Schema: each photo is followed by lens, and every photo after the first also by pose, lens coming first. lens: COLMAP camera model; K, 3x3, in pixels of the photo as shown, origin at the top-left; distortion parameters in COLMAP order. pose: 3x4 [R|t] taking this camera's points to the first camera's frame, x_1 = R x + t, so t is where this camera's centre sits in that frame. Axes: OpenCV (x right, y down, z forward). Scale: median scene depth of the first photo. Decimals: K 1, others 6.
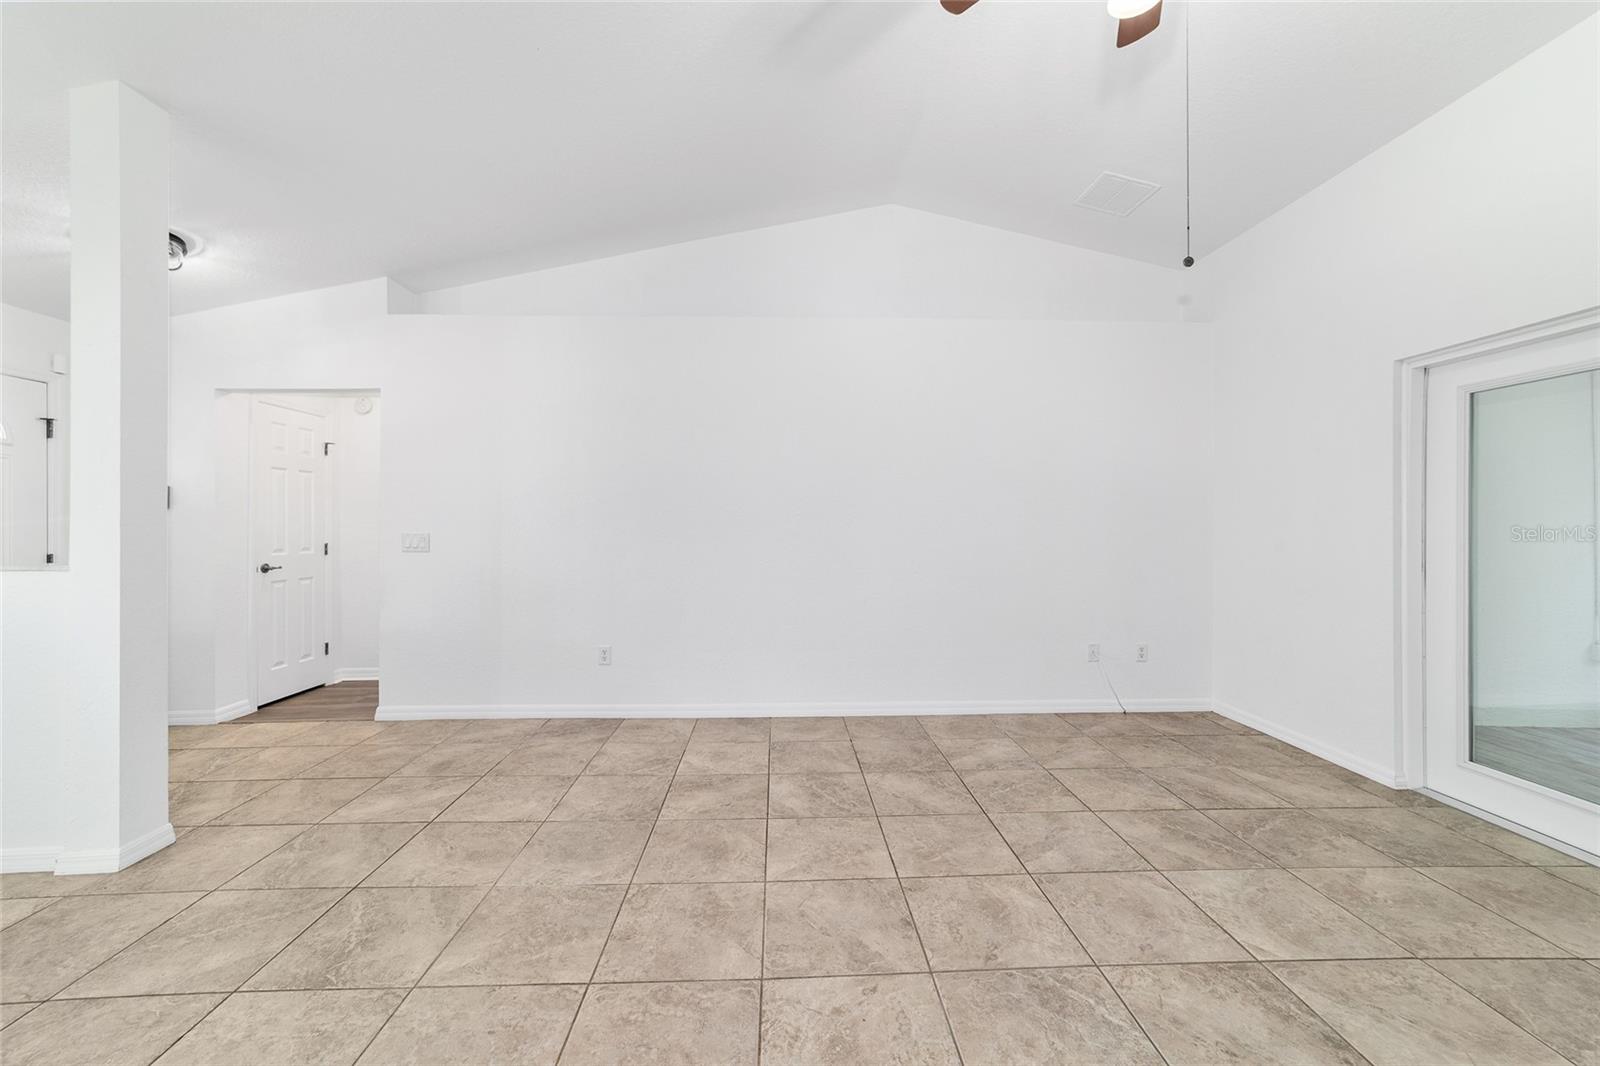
lens RADIAL K [[613.8, 0, 801.8], [0, 613.8, 533.7], [0, 0, 1]] dist [-0.019043, 0.008498]
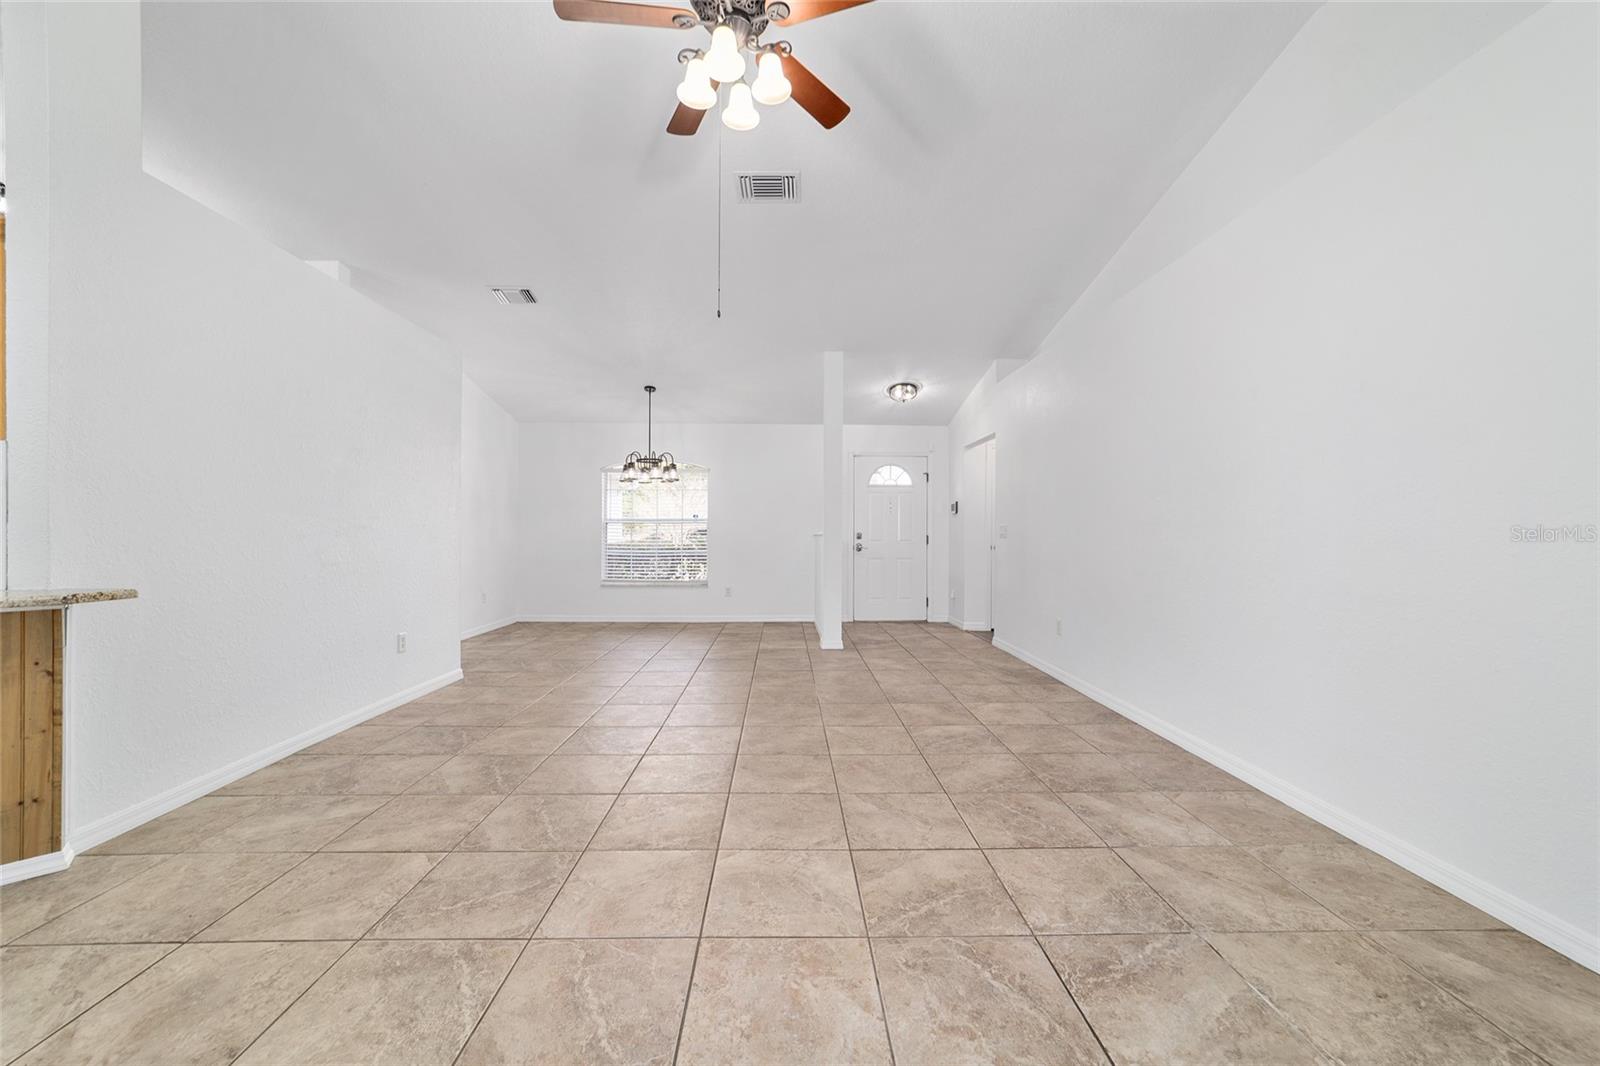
lens RADIAL K [[622.5, 0, 796.3], [0, 622.5, 528.3], [0, 0, 1]] dist [-0.020581, 0.009224]
pose [[-0.015996, -0.003728, -0.999865, 1.227750], [-0.015347, 0.999876, -0.003483, 0.030470], [0.999754, 0.015289, -0.016051, 0.712135]]
